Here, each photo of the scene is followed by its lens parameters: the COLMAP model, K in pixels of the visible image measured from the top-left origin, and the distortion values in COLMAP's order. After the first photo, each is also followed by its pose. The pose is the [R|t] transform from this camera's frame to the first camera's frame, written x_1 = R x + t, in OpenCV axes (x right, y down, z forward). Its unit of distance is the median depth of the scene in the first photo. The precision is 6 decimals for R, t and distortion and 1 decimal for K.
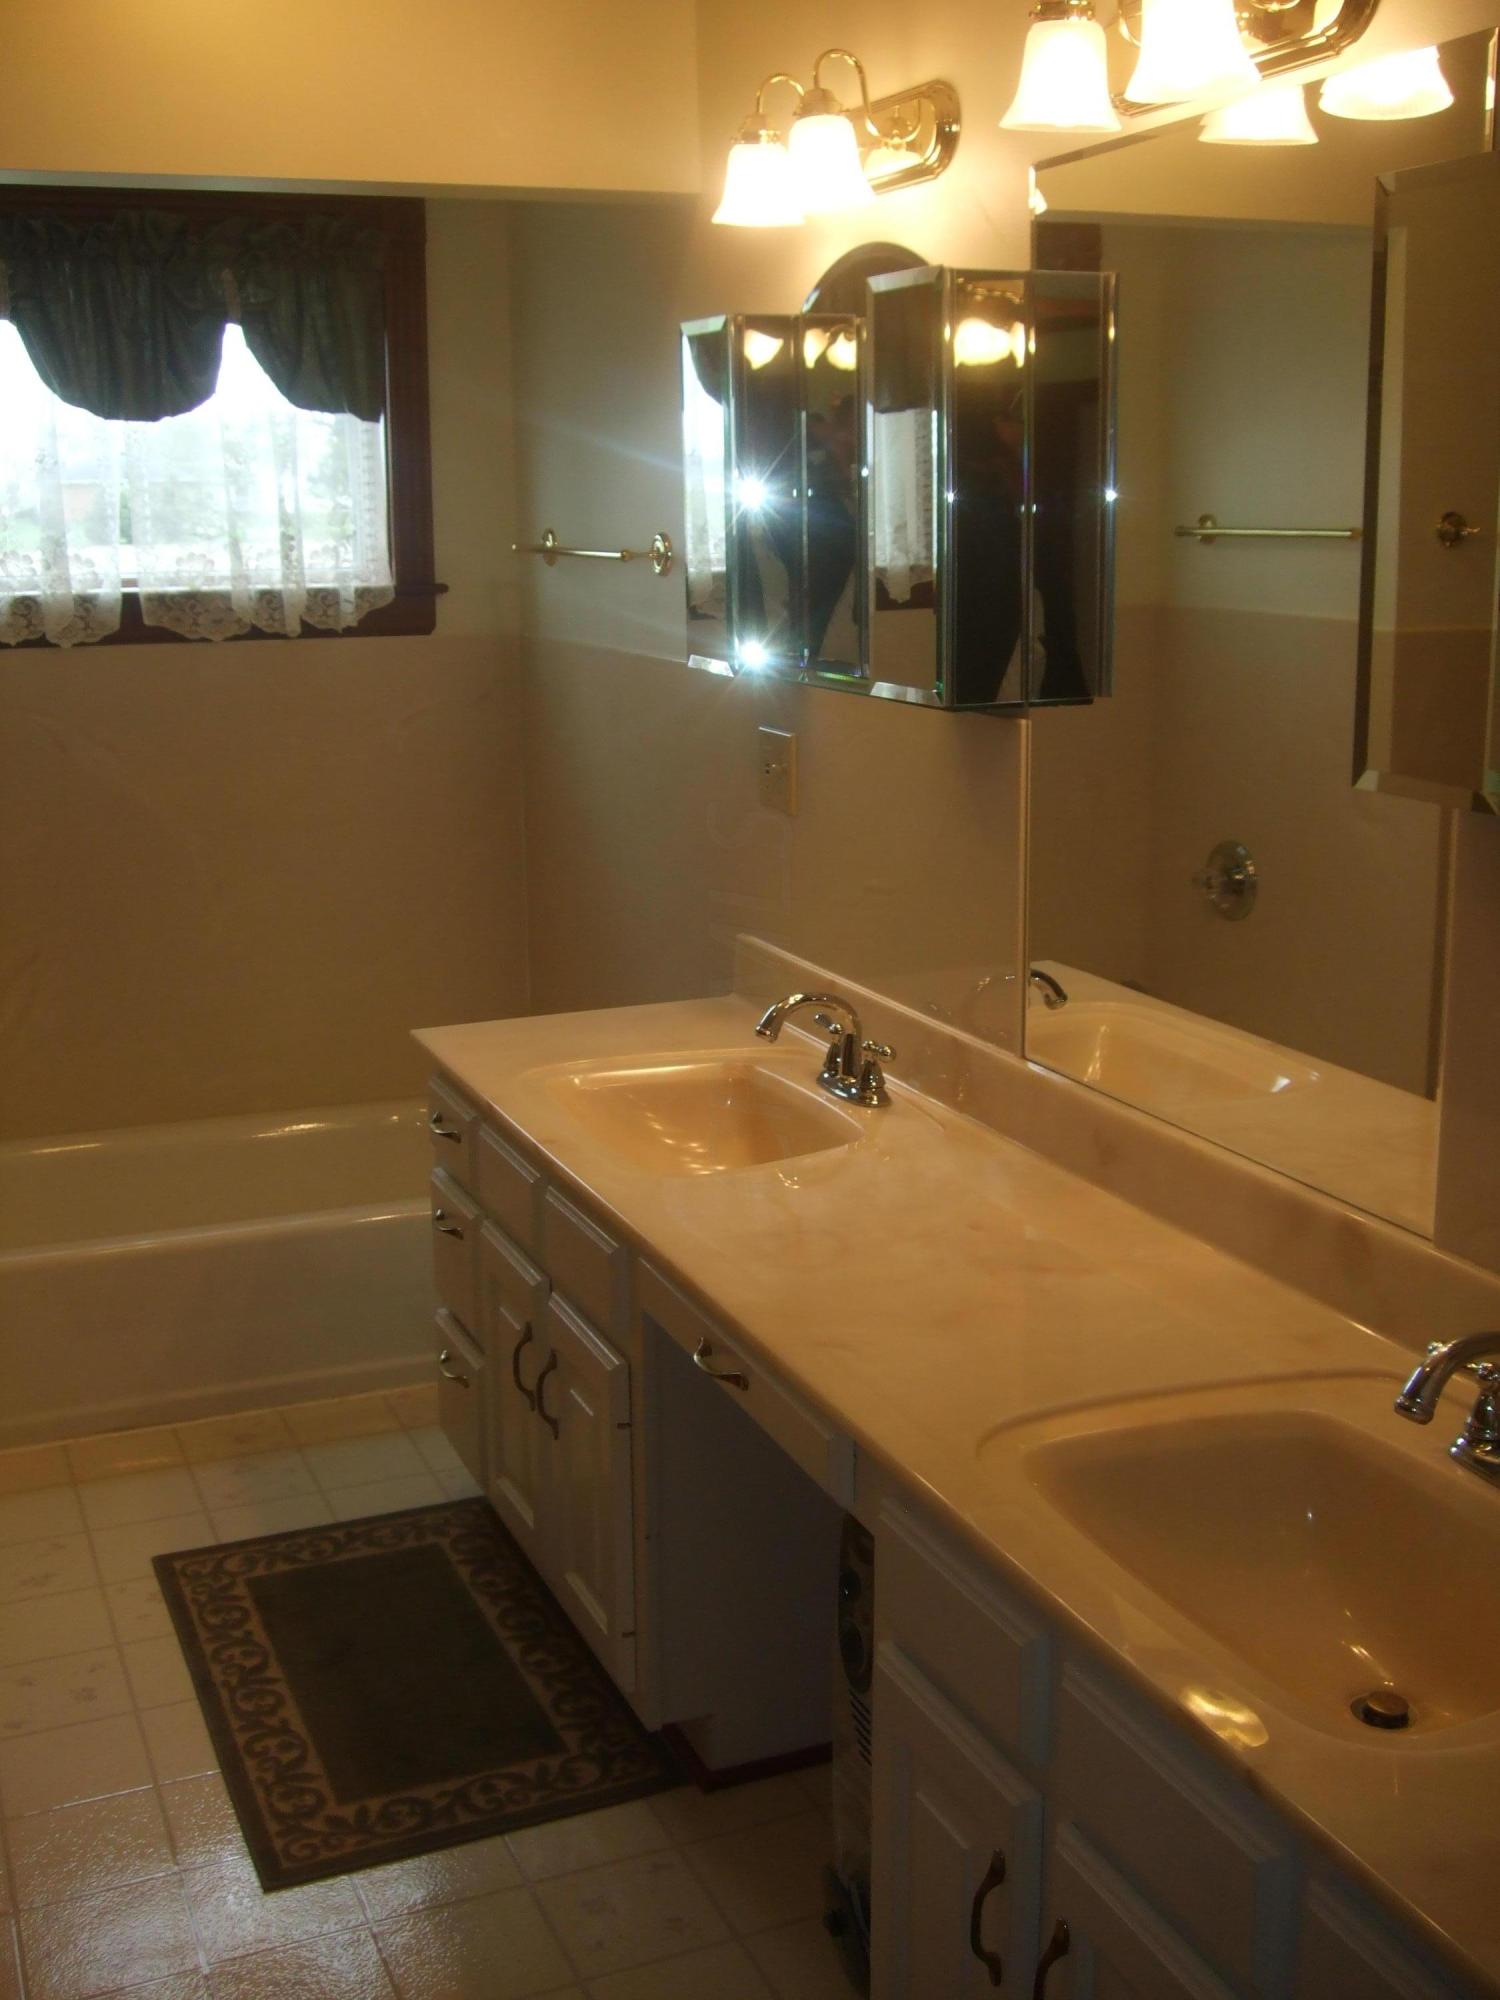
lens RADIAL K [[2142.7, 0, 750.0], [0, 2142.7, 1000.0], [0, 0, 1]] dist [-0.066143, 0.035598]
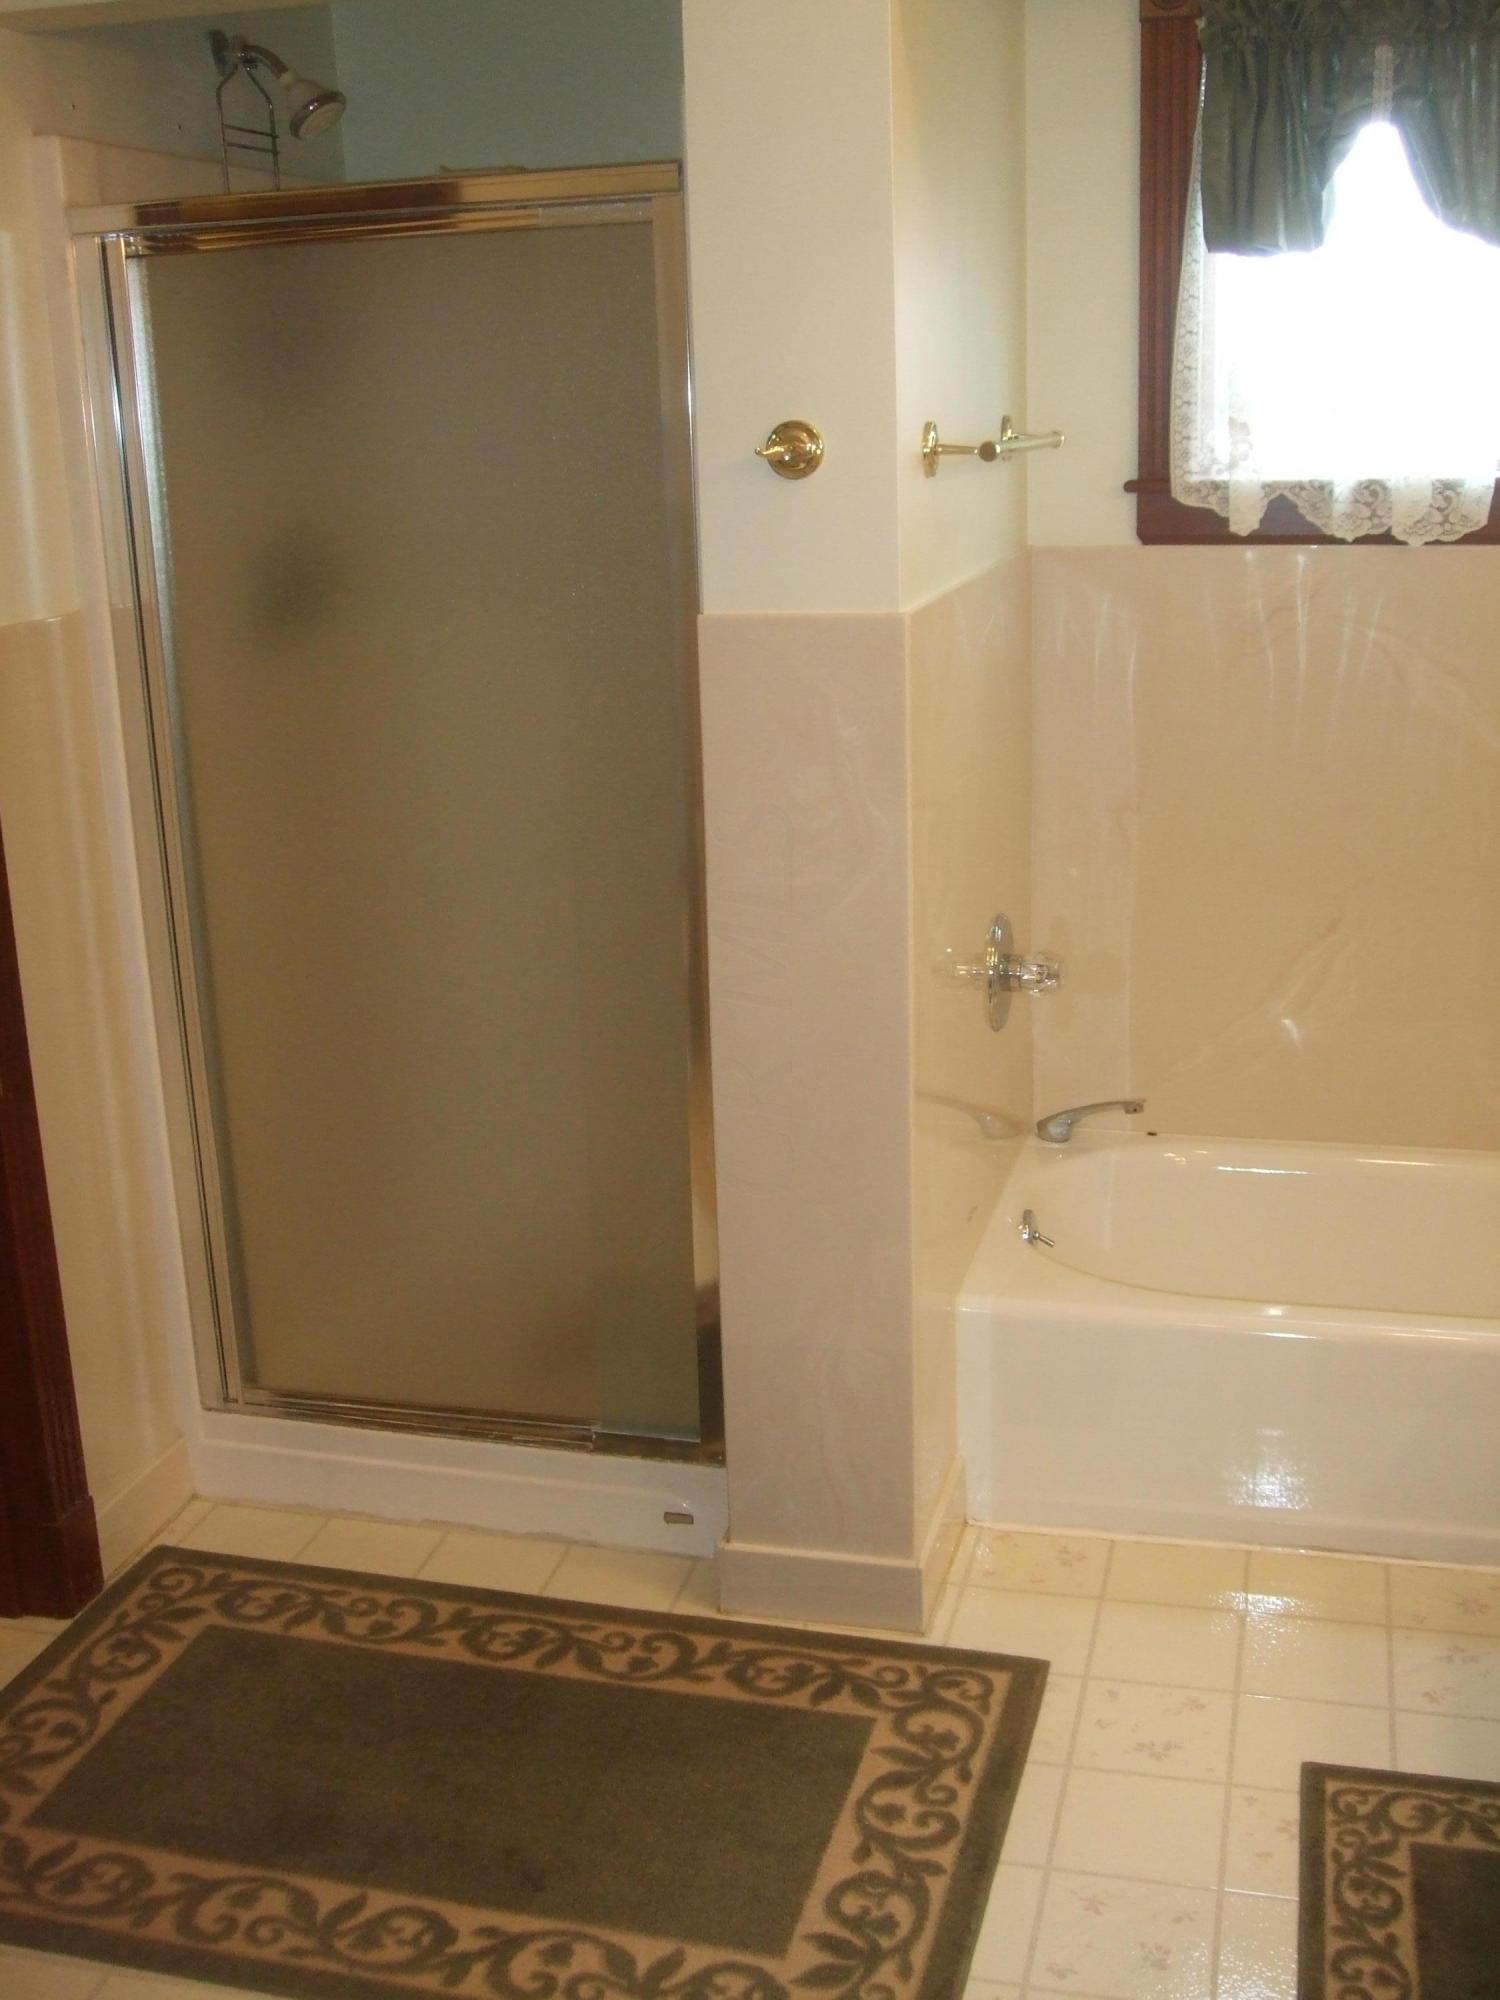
lens RADIAL K [[2142.7, 0, 750.0], [0, 2142.7, 1000.0], [0, 0, 1]] dist [-0.066143, 0.035598]
pose [[0.793064, 0.150444, -0.590268, -0.032996], [-0.122246, 0.988615, 0.087726, -0.047946], [0.596746, 0.002585, 0.802426, 0.276350]]
